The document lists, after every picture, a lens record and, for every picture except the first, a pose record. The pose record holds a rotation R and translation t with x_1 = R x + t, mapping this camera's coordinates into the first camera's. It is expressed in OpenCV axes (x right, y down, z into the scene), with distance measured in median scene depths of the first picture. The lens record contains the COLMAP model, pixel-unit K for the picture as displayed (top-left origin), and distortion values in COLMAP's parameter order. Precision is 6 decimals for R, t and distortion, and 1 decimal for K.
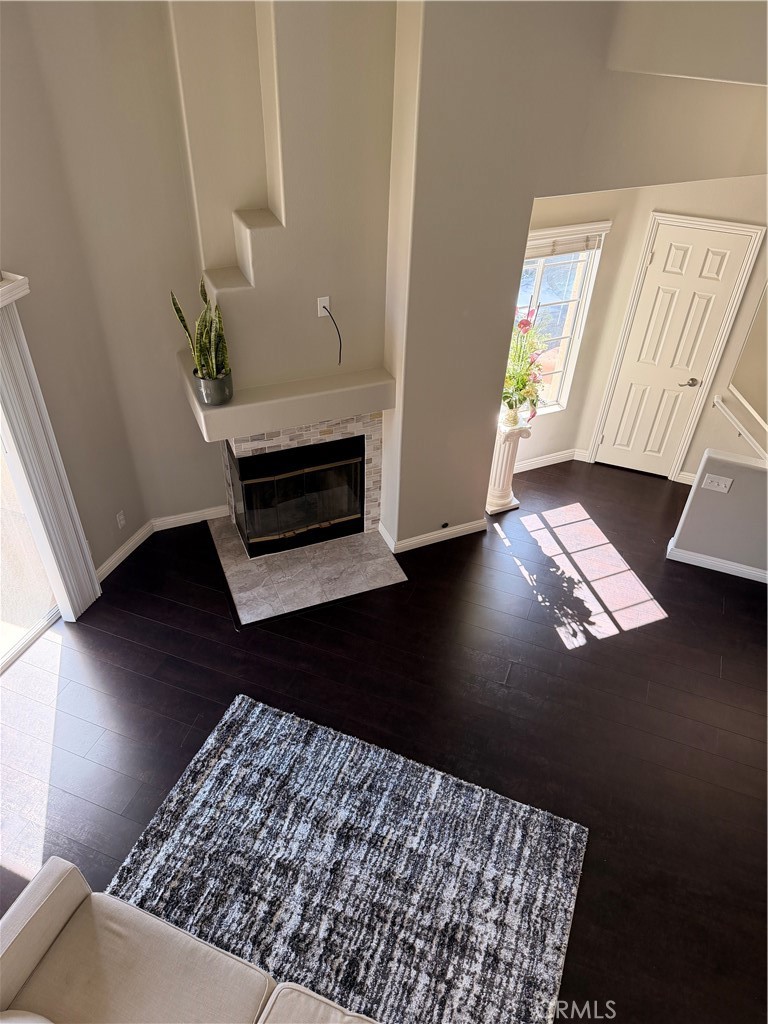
lens RADIAL K [[700.0, 0, 376.4], [0, 700.0, 513.8], [0, 0, 1]] dist [0.030257, -0.052107]
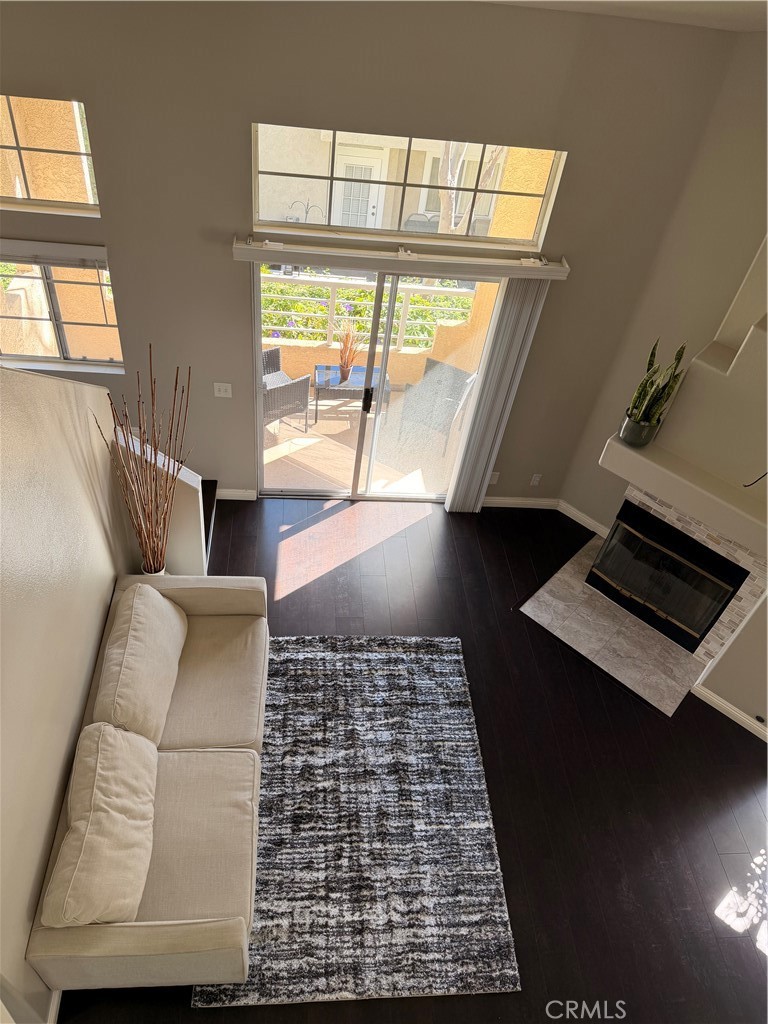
lens RADIAL K [[700.0, 0, 383.5], [0, 700.0, 511.9], [0, 0, 1]] dist [0.030257, -0.052107]
pose [[0.440419, 0.645780, -0.623698, 0.377877], [-0.642953, 0.711736, 0.282919, -0.156487], [0.626612, 0.276406, 0.728668, 0.010576]]
